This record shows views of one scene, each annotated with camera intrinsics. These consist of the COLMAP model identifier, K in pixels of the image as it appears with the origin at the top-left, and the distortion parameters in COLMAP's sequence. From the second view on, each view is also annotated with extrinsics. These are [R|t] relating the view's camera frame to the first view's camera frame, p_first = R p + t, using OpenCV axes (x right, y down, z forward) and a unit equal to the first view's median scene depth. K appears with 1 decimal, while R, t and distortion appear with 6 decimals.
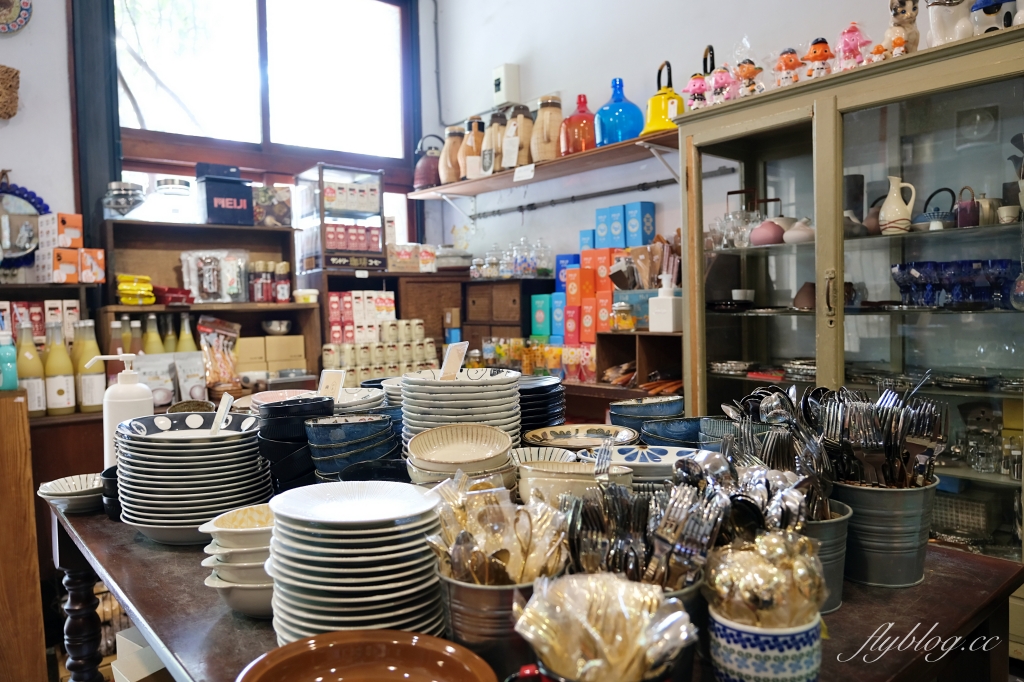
lens RADIAL K [[774.0, 0, 512.0], [0, 774.0, 341.0], [0, 0, 1]] dist [0.003386, 0.001063]
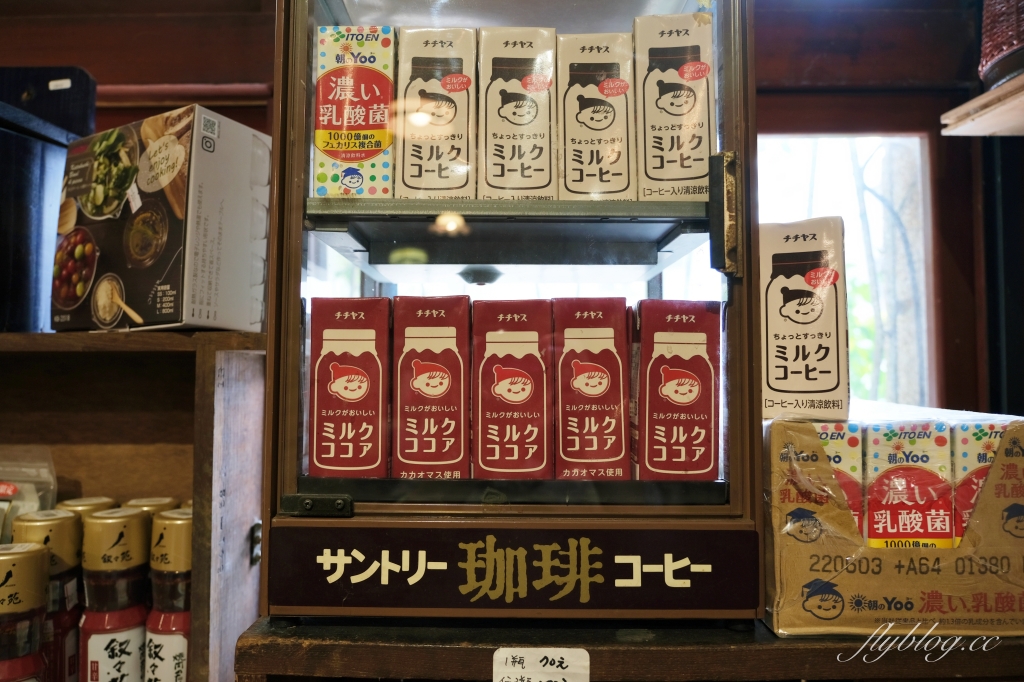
lens RADIAL K [[774.0, 0, 512.0], [0, 774.0, 341.0], [0, 0, 1]] dist [0.003386, 0.001063]
pose [[0.800735, -0.012320, -0.598892, -0.116248], [-0.037059, 0.996854, -0.070057, -0.129837], [0.597871, 0.078291, 0.797760, 0.866889]]
